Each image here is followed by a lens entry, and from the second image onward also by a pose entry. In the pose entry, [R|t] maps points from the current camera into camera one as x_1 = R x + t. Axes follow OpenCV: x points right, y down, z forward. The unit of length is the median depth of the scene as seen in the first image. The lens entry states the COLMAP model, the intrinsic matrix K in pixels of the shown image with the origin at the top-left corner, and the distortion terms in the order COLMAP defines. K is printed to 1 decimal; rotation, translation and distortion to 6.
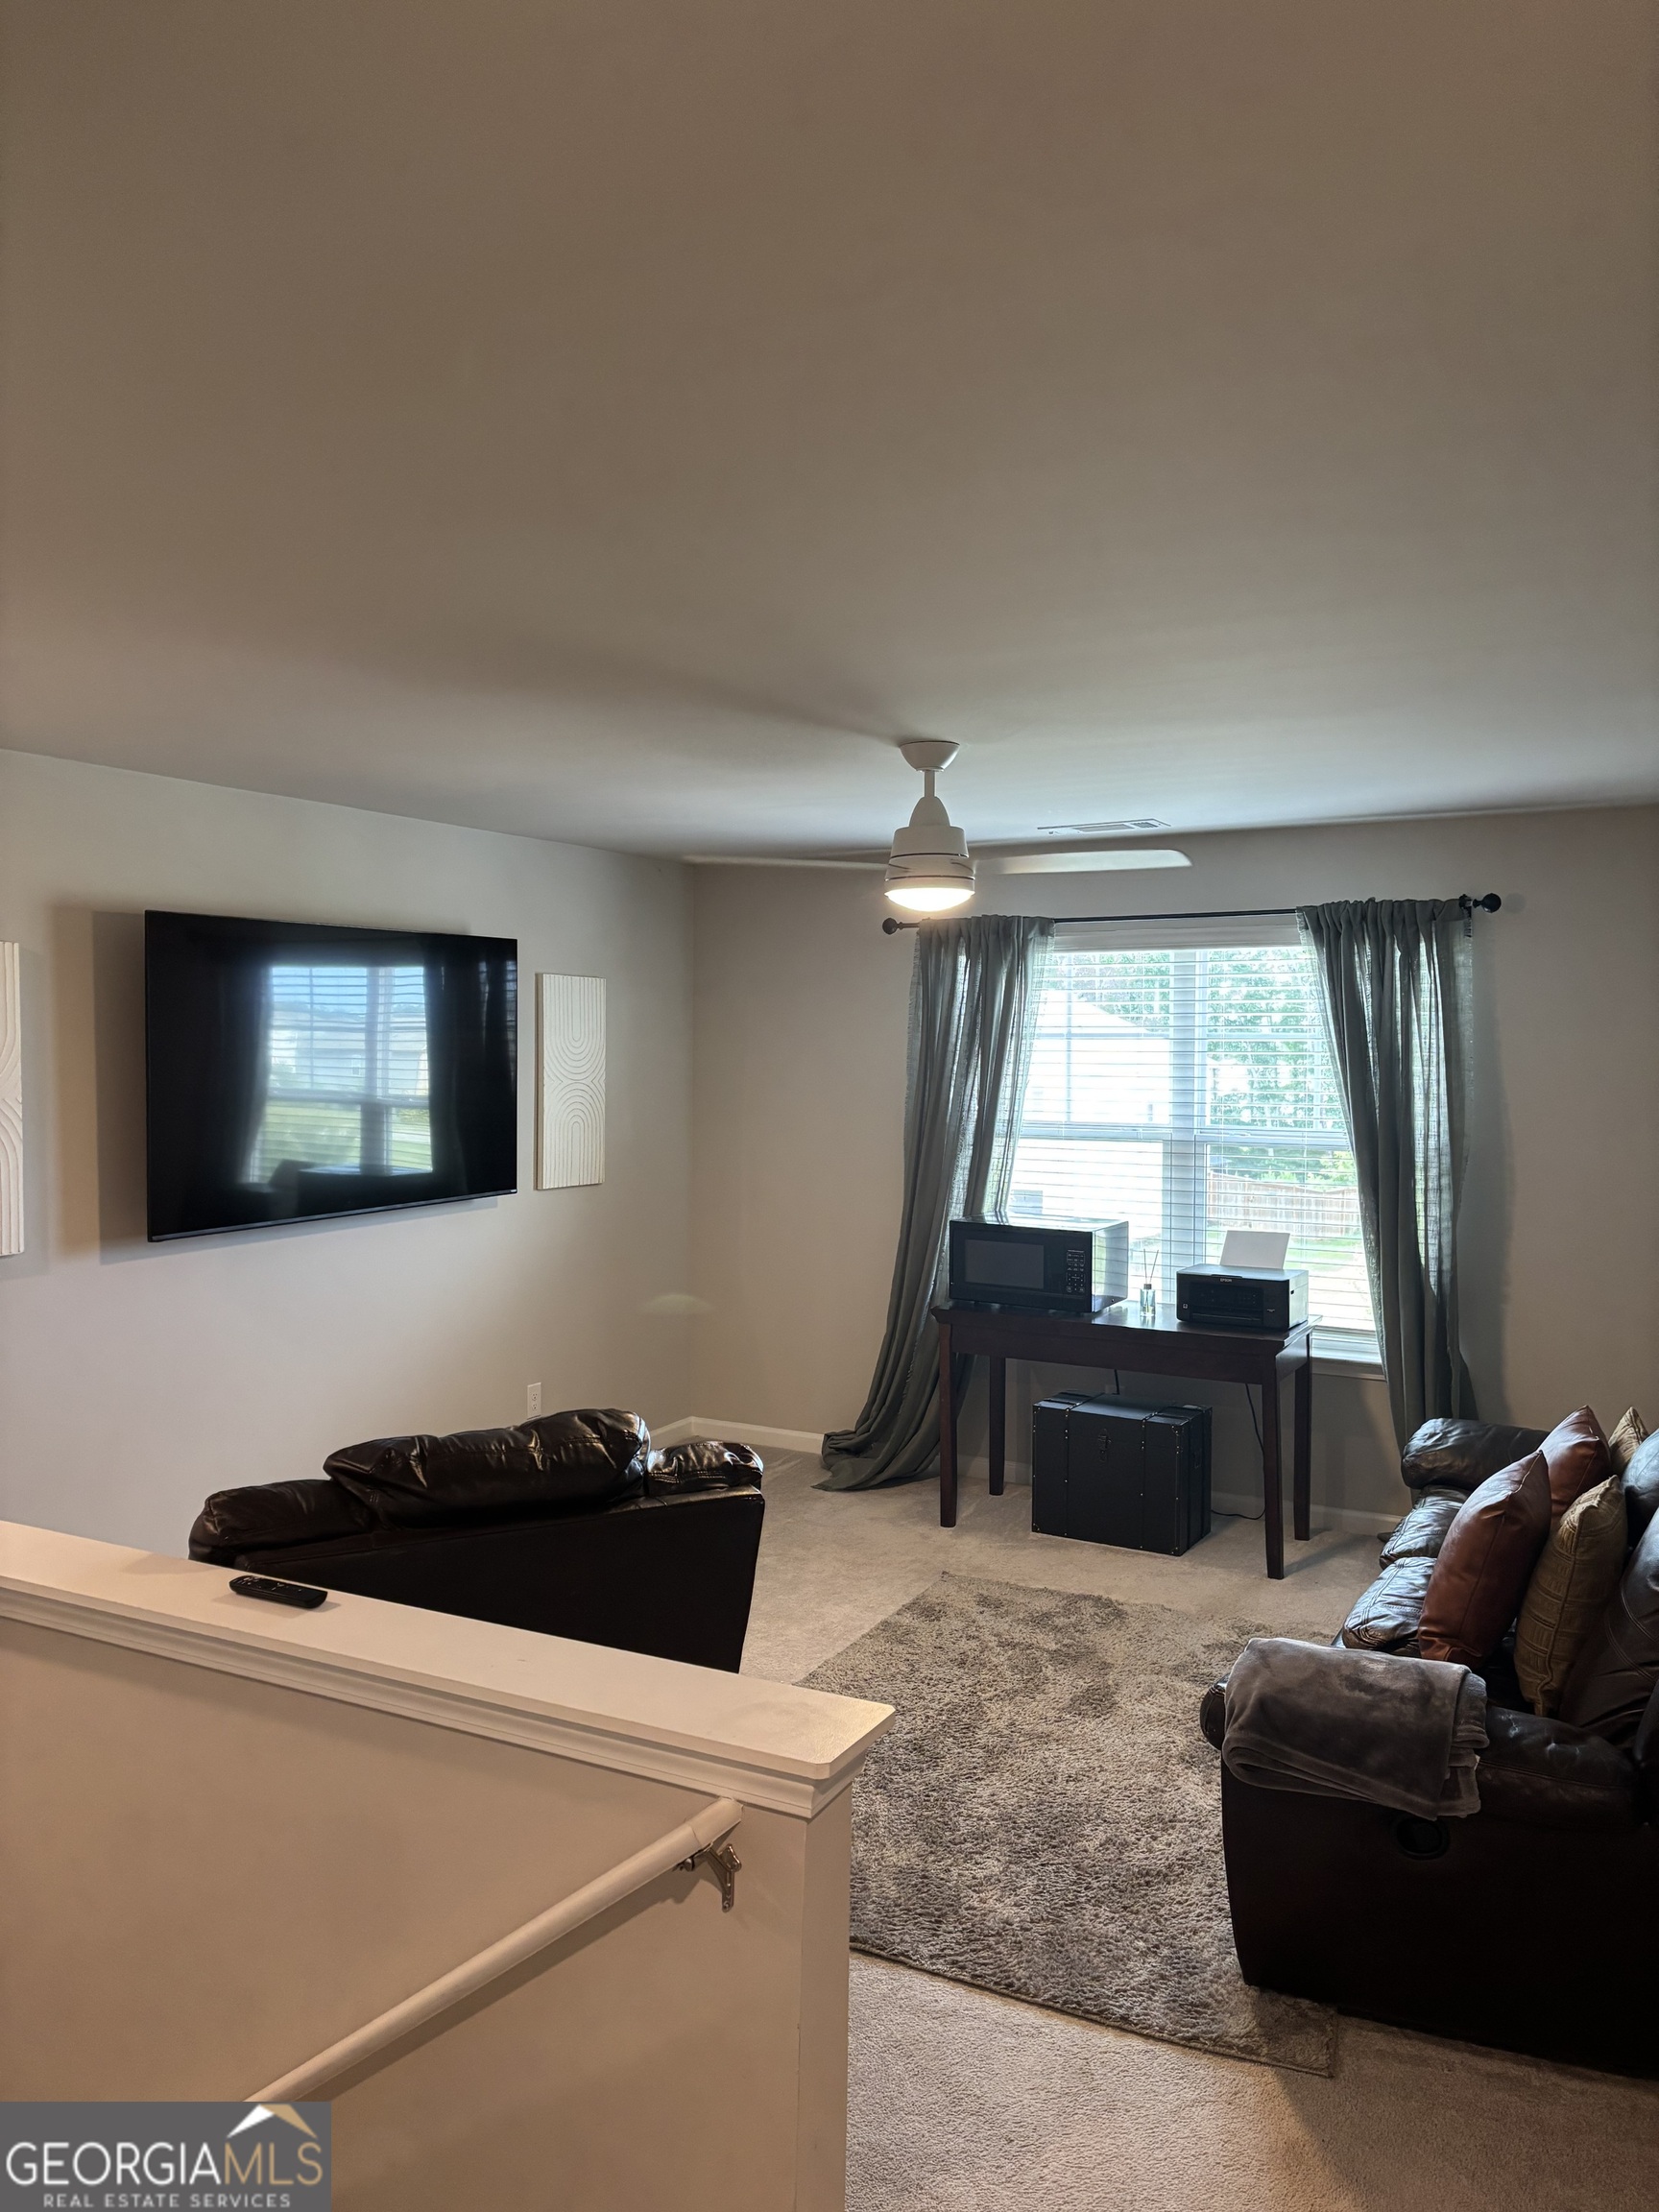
lens RADIAL K [[1645.5, 0, 783.8], [0, 1645.5, 1099.8], [0, 0, 1]] dist [0.047235, -0.053314]
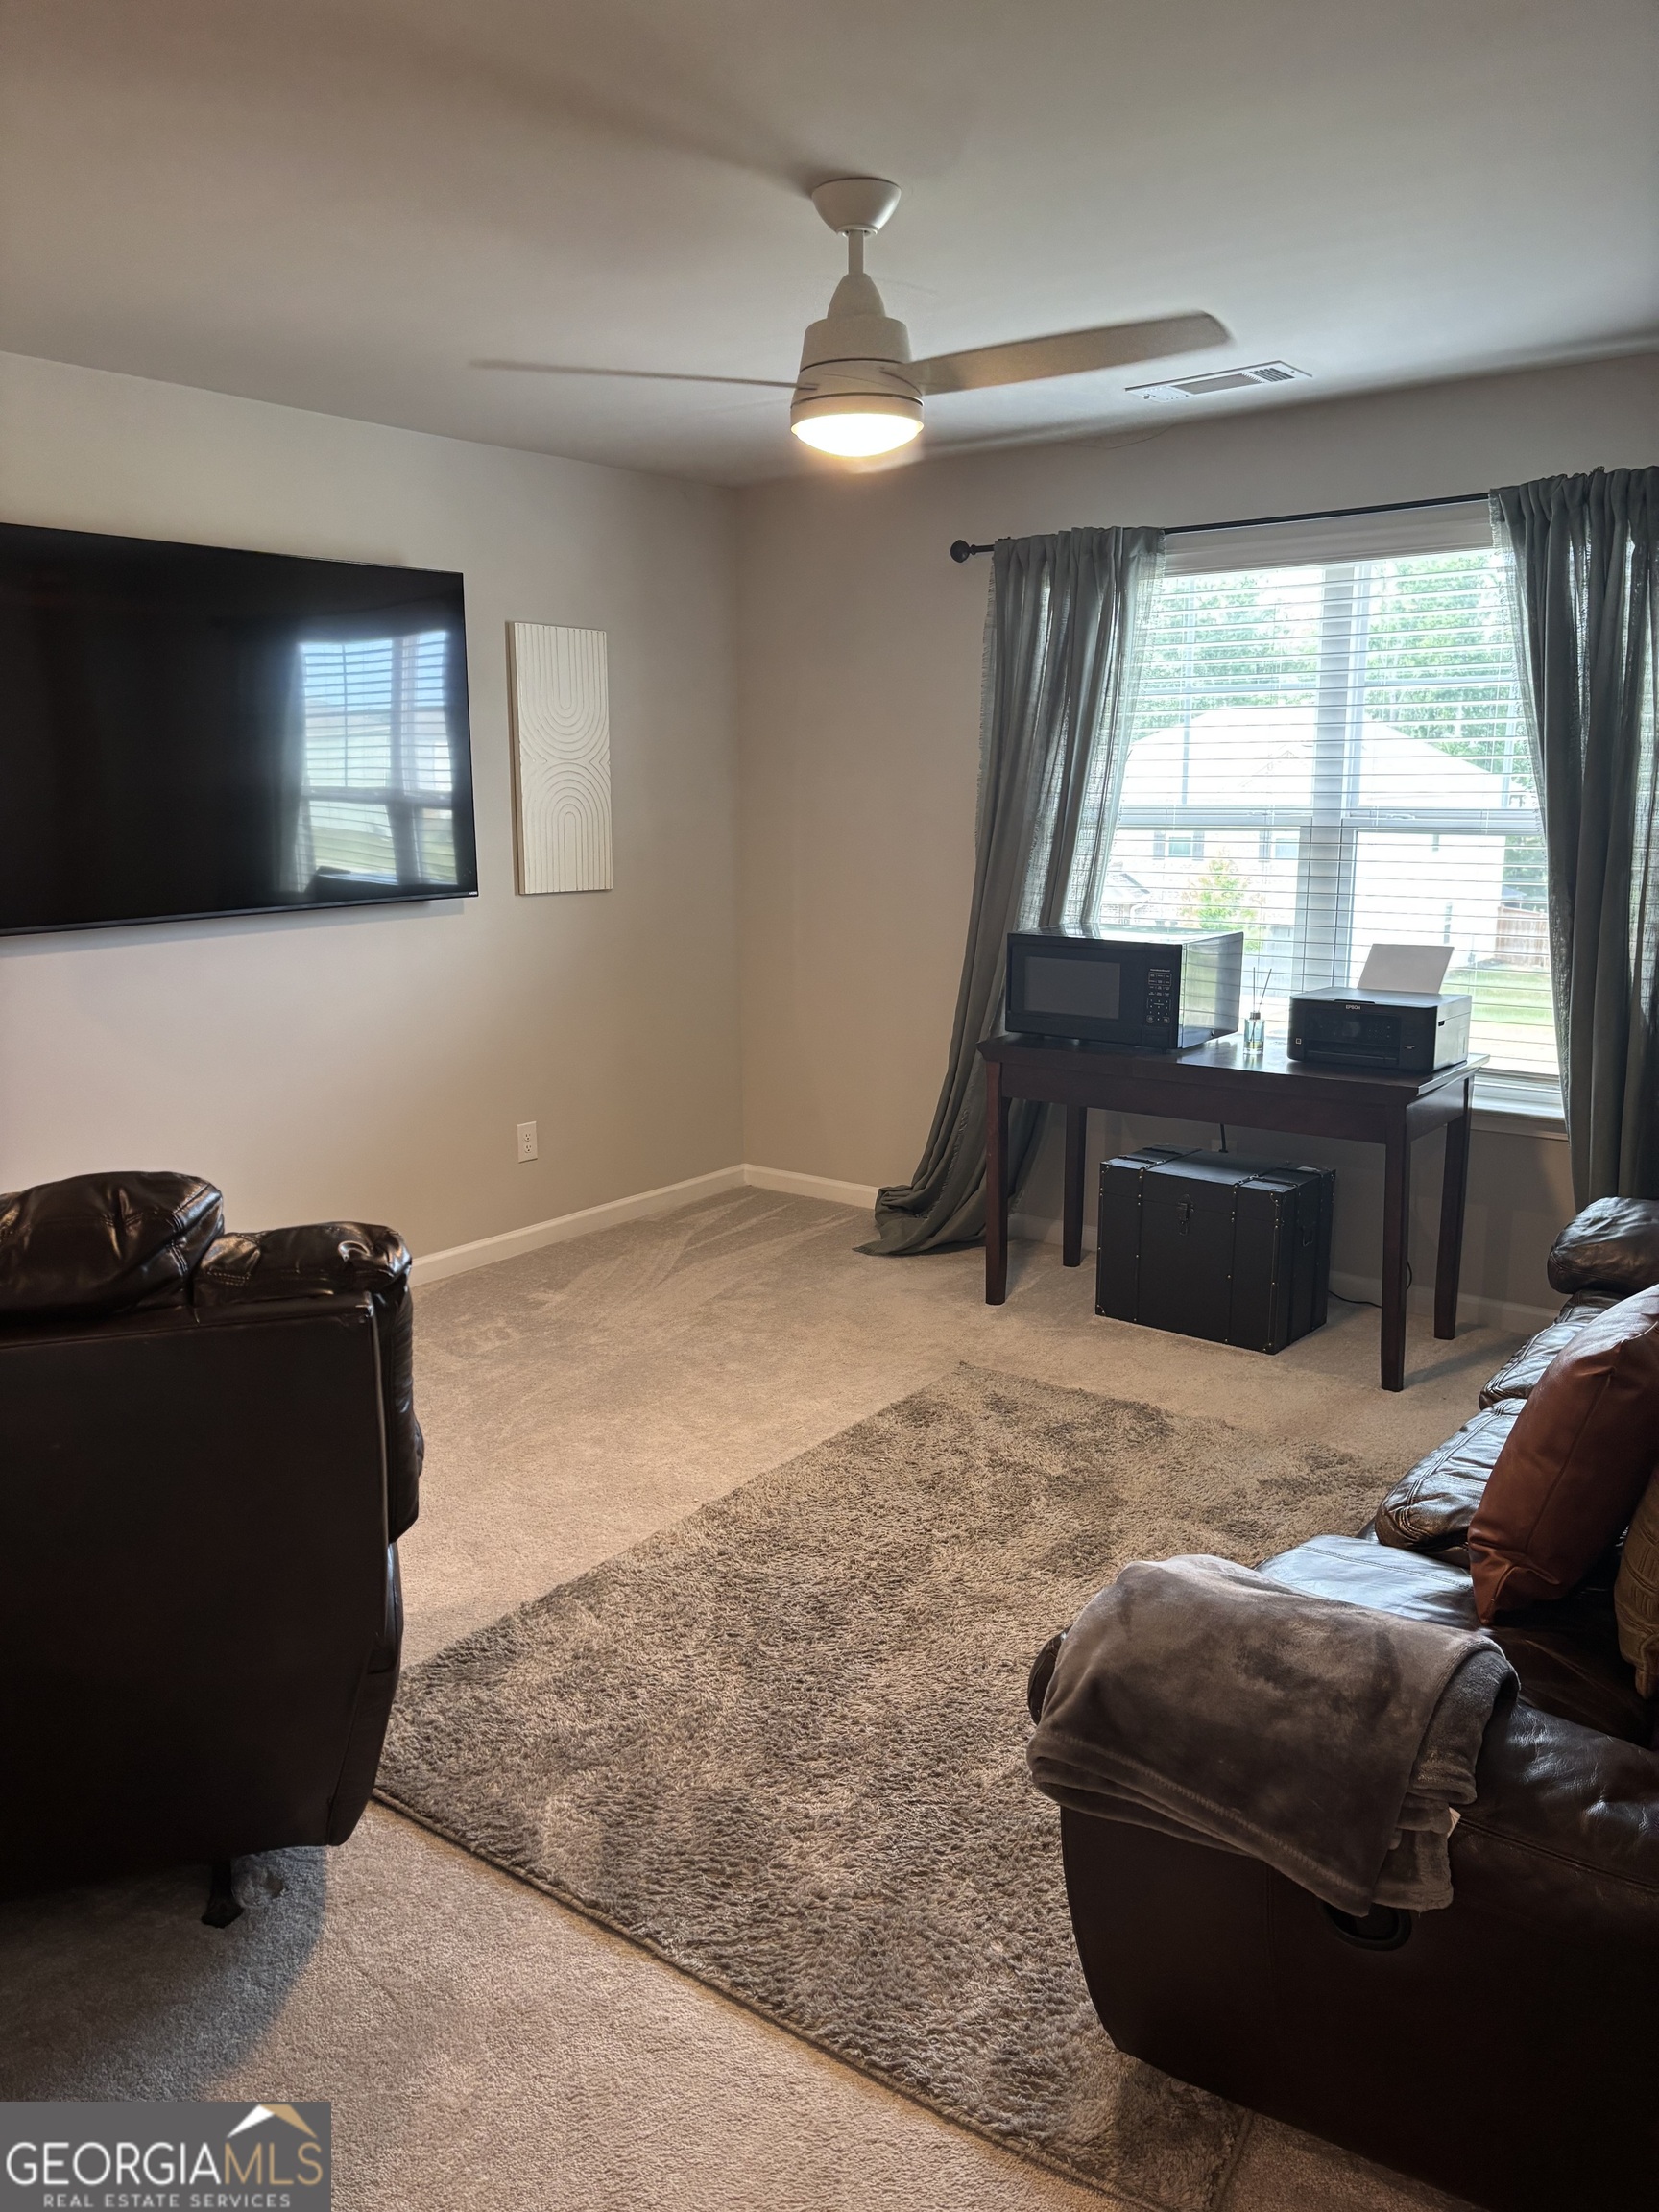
lens RADIAL K [[1650.9, 0, 790.9], [0, 1650.9, 1110.7], [0, 0, 1]] dist [0.052596, -0.062226]
pose [[0.988243, 0.020919, -0.151454, 0.131074], [0.004360, 0.986337, 0.164680, 0.029963], [0.152830, -0.163405, 0.974650, 0.214291]]
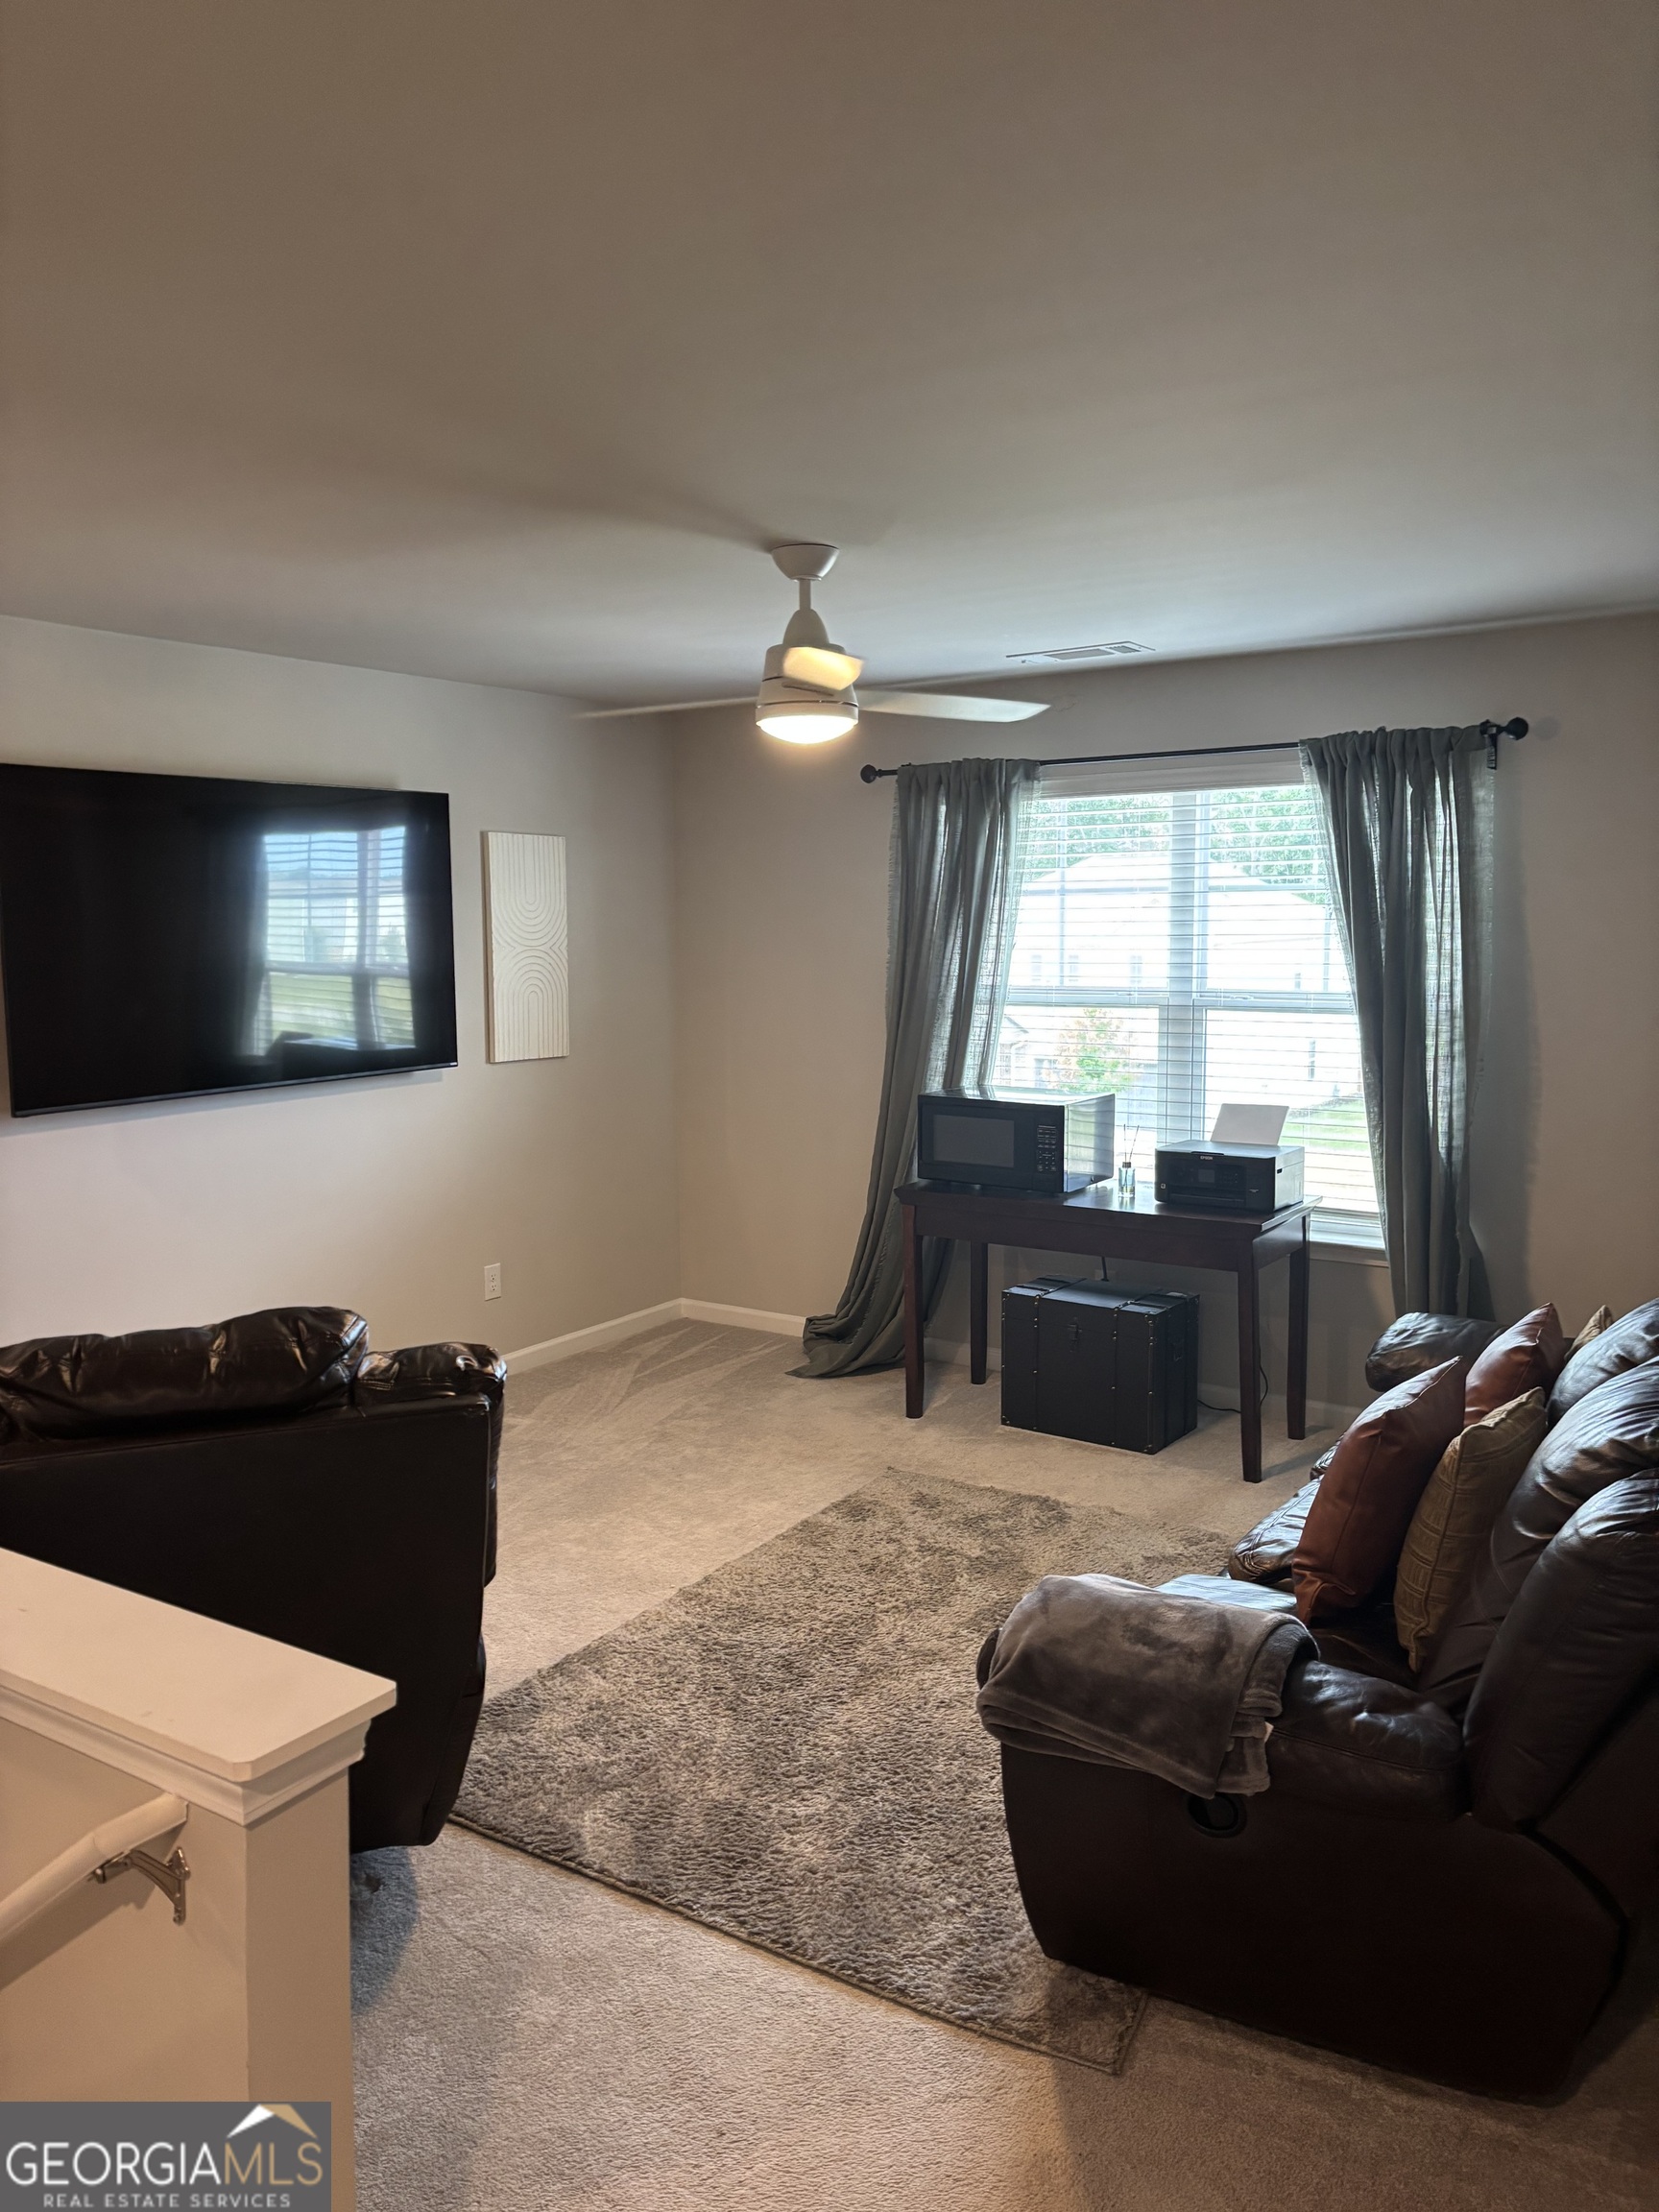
lens RADIAL K [[1645.5, 0, 783.8], [0, 1645.5, 1099.8], [0, 0, 1]] dist [0.047235, -0.053314]
pose [[0.995999, -0.001654, -0.089347, 0.118463], [0.008497, 0.997051, 0.076270, 0.006177], [0.088958, -0.076724, 0.993076, 0.080988]]
